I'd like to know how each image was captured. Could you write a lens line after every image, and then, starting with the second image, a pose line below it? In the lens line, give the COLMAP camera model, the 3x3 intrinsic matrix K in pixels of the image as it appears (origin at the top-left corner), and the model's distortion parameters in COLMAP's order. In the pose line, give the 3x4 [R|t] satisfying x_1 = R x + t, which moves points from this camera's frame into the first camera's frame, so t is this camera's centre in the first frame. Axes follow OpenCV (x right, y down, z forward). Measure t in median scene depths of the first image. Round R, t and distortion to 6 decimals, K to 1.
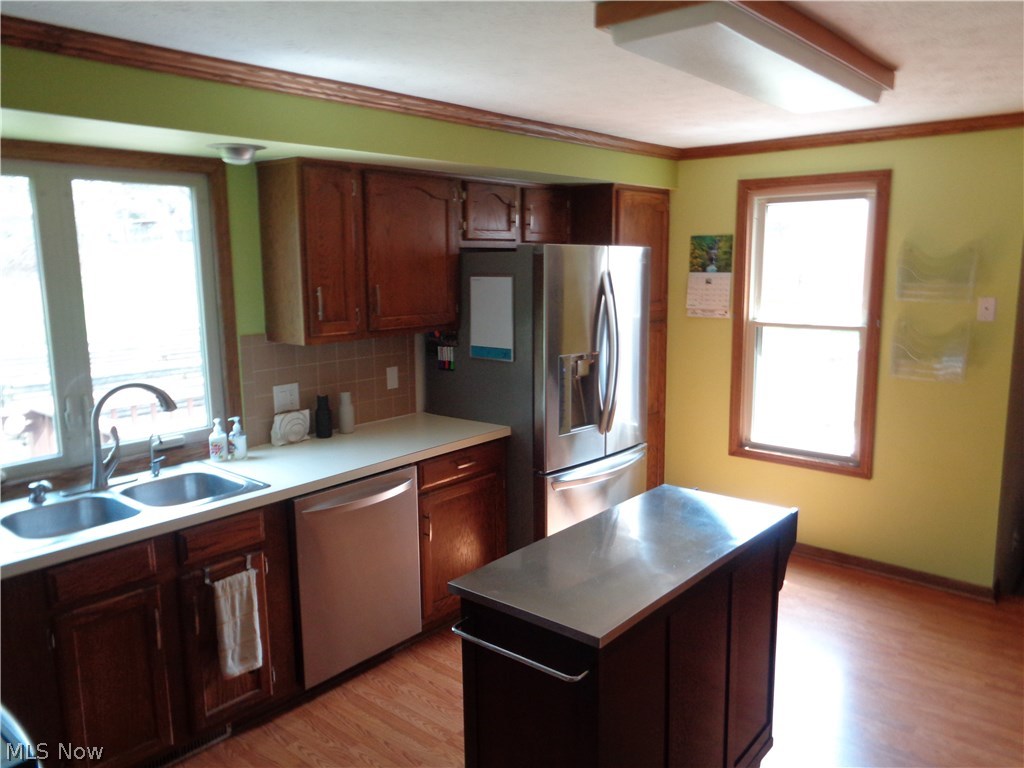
lens RADIAL K [[772.2, 0, 512.0], [0, 772.2, 384.0], [0, 0, 1]] dist [0.001760, 0.000983]
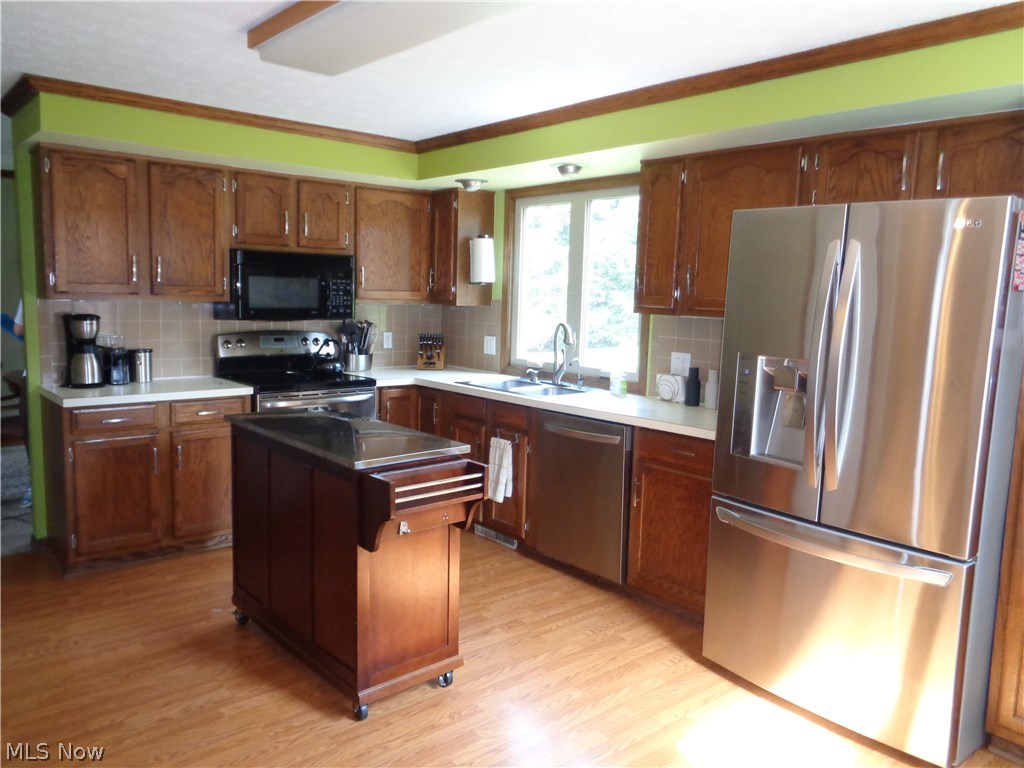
lens RADIAL K [[772.2, 0, 512.0], [0, 772.2, 384.0], [0, 0, 1]] dist [0.001760, 0.000983]
pose [[-0.152668, 0.125358, -0.980295, 1.010750], [-0.189488, 0.969806, 0.153527, -0.094677], [0.969942, 0.209193, -0.124305, 1.014225]]
